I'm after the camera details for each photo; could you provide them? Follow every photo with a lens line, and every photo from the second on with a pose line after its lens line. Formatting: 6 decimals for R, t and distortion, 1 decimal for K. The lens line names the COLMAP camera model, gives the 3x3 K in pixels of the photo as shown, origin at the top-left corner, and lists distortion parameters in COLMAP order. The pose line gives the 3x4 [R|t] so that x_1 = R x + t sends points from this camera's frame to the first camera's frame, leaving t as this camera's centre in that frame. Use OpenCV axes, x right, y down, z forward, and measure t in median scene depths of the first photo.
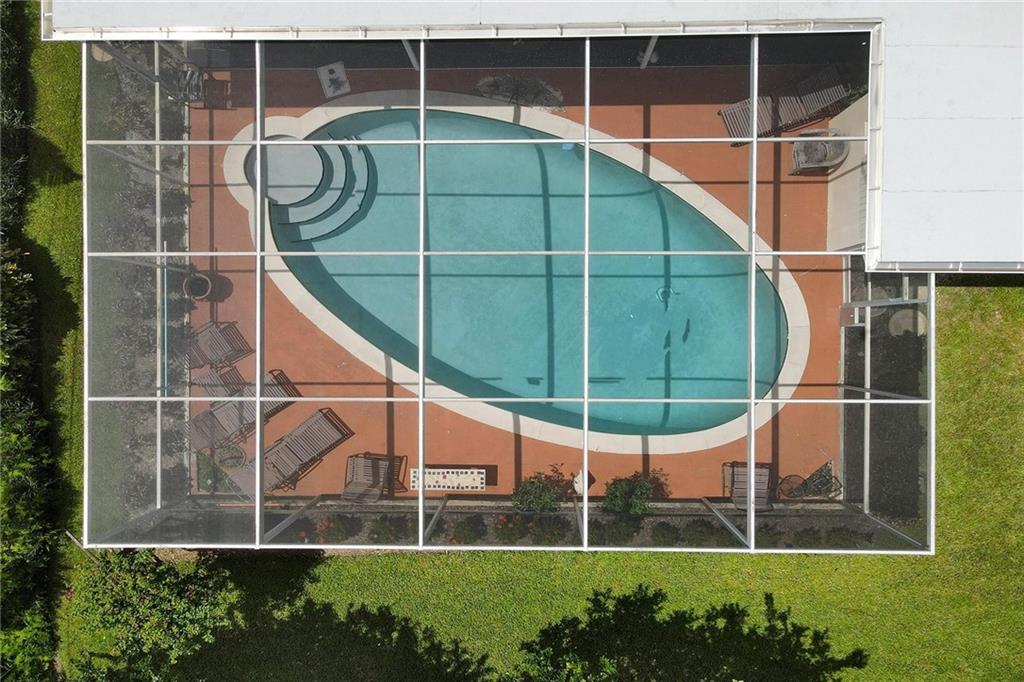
lens RADIAL K [[676.5, 0, 512.0], [0, 676.5, 341.0], [0, 0, 1]] dist [-0.000057, 0.023647]
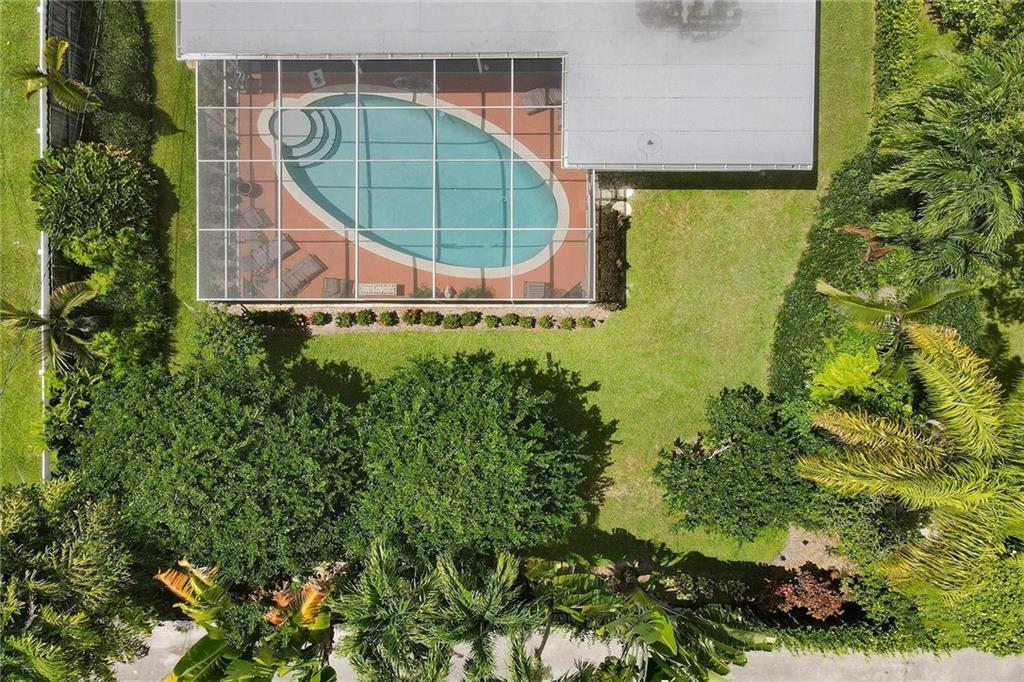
lens RADIAL K [[676.5, 0, 512.0], [0, 676.5, 341.0], [0, 0, 1]] dist [-0.000057, 0.023647]
pose [[0.999966, -0.000240, 0.008284, 0.261543], [0.000250, 0.999999, -0.001156, 0.342933], [-0.008284, 0.001158, 0.999965, -0.878029]]
